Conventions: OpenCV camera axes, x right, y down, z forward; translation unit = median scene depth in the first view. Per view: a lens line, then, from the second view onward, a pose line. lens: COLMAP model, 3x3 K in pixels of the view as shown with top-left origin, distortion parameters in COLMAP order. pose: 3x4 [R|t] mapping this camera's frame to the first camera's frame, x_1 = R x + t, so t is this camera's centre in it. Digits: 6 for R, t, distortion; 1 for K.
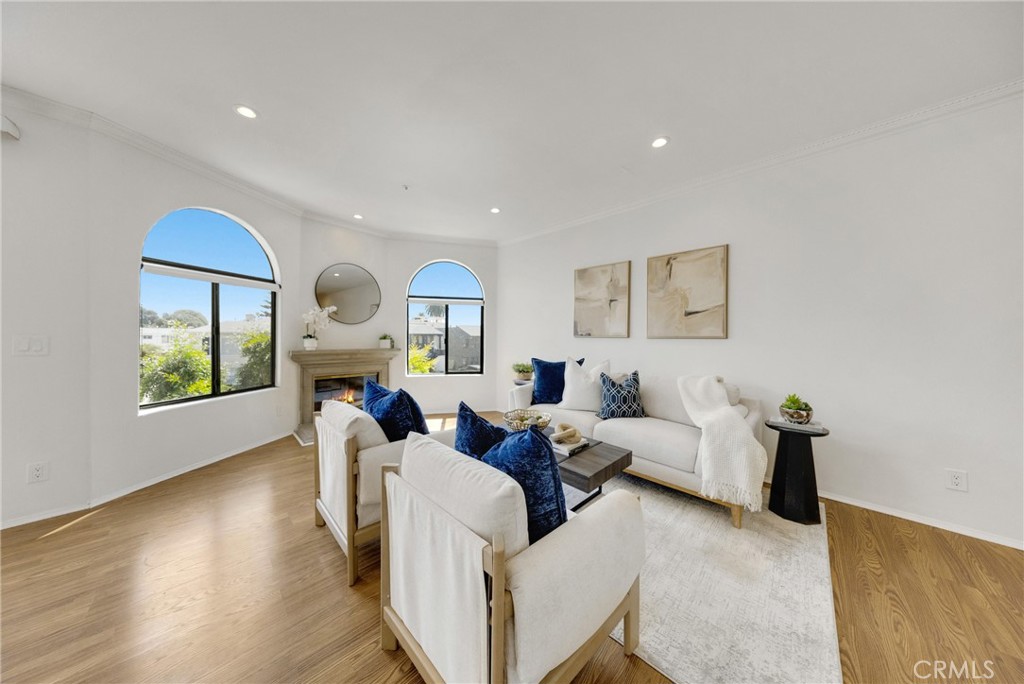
lens RADIAL K [[311.6, 0, 514.6], [0, 311.6, 343.0], [0, 0, 1]] dist [0.001130, -0.000367]
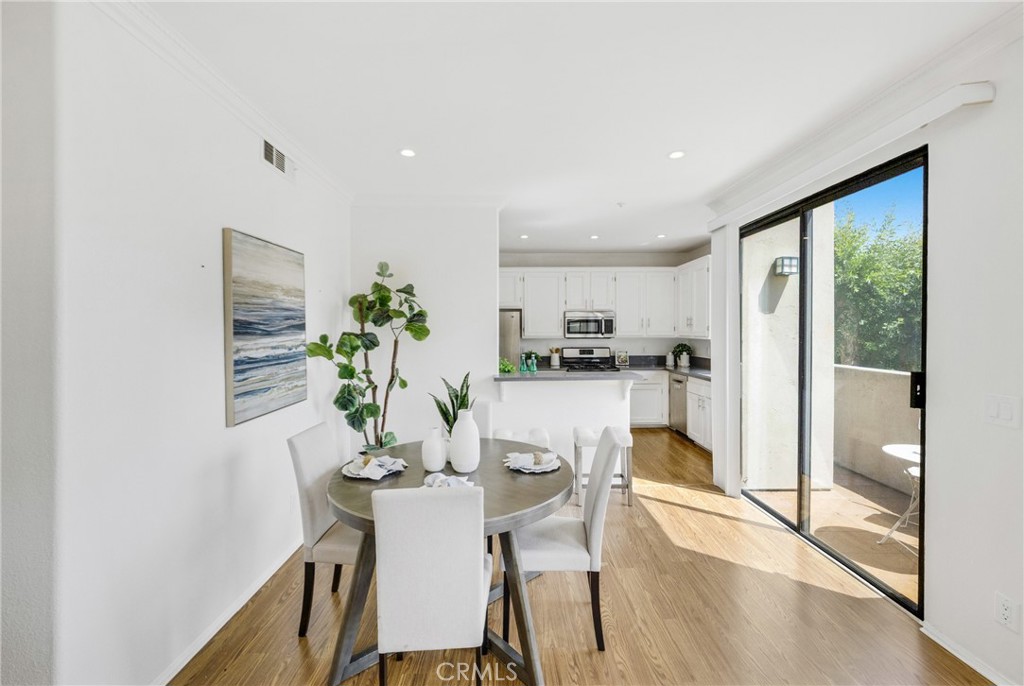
lens RADIAL K [[412.1, 0, 518.1], [0, 412.1, 332.3], [0, 0, 1]] dist [0.006203, -0.003236]
pose [[-0.692112, -0.003576, -0.721781, -0.143010], [-0.018356, 0.999752, 0.012648, -0.084589], [0.721557, 0.022003, -0.692006, 0.503354]]
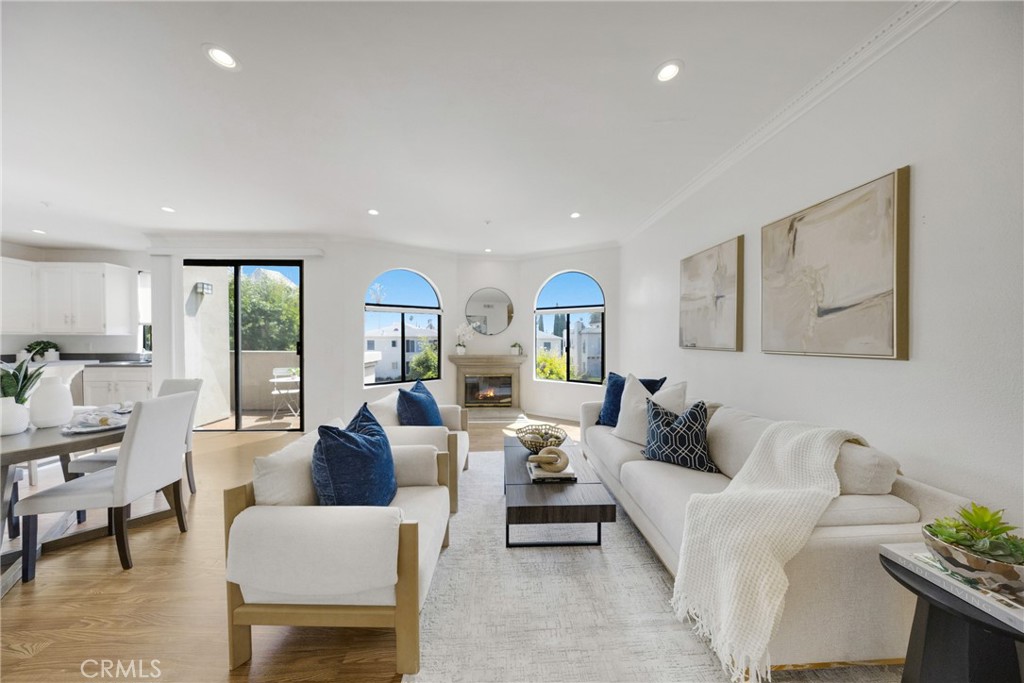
lens RADIAL K [[301.5, 0, 507.8], [0, 301.5, 343.7], [0, 0, 1]] dist [-0.000120, 0.000432]
pose [[0.729123, 0.004064, -0.684370, 0.450959], [-0.010002, 0.999939, -0.004719, -0.024974], [0.684309, 0.010286, 0.729119, 0.189696]]
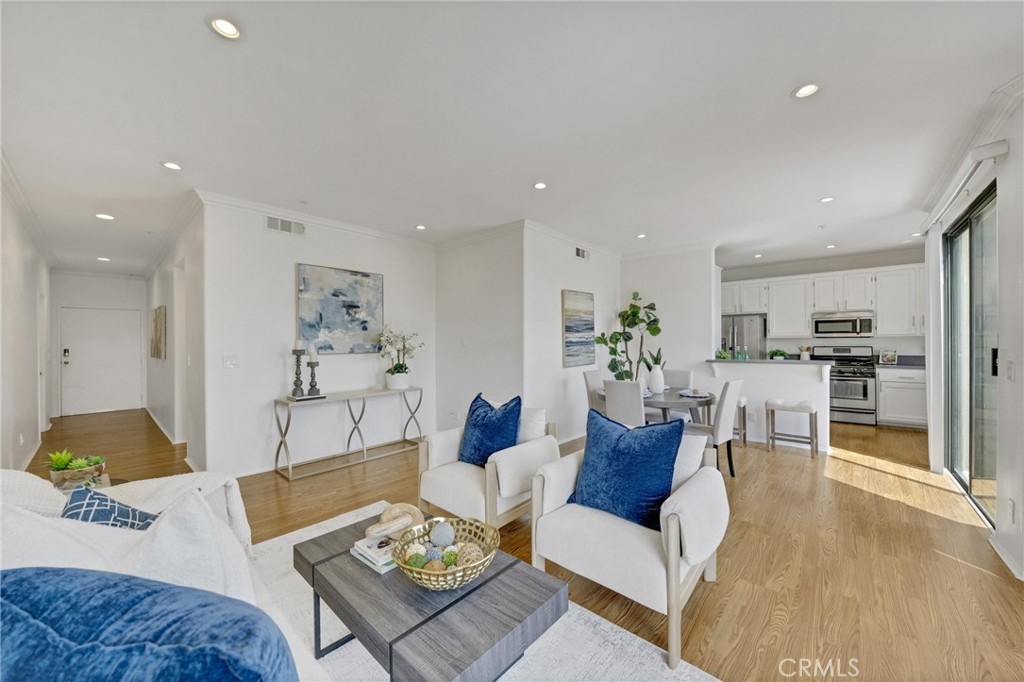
lens RADIAL K [[379.1, 0, 497.4], [0, 379.1, 342.4], [0, 0, 1]] dist [-0.016175, -0.000094]
pose [[-0.999780, -0.001053, -0.020927, -0.005997], [-0.001531, 0.999739, 0.022815, -0.055360], [0.020897, 0.022842, -0.999521, 1.206139]]
